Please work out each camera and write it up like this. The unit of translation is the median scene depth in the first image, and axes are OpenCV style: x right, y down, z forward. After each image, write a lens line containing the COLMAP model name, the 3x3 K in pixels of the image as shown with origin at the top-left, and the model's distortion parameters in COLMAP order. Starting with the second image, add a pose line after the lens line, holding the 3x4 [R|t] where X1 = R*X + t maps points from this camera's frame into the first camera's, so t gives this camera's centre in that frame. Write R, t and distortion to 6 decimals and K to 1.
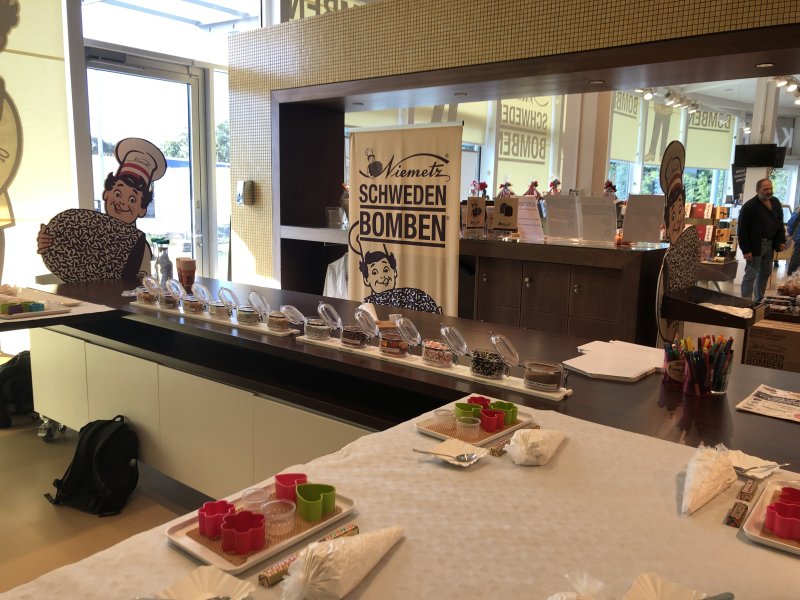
lens RADIAL K [[640.9, 0, 413.0], [0, 640.9, 298.6], [0, 0, 1]] dist [0.054772, -0.068042]
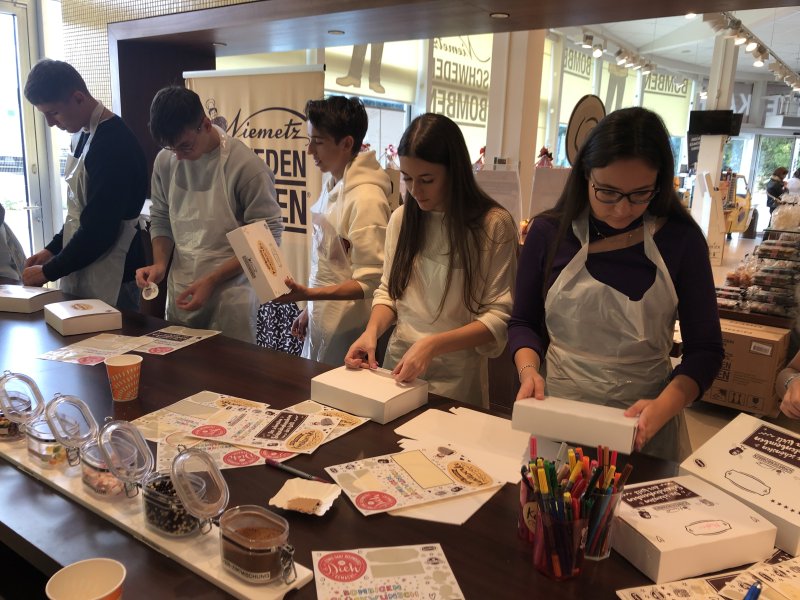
lens RADIAL K [[640.9, 0, 413.0], [0, 640.9, 298.6], [0, 0, 1]] dist [0.054772, -0.068042]
pose [[0.998318, 0.003564, 0.057873, 0.122490], [-0.006782, 0.998436, 0.055499, -0.041708], [-0.057584, -0.055798, 0.996780, 0.208941]]
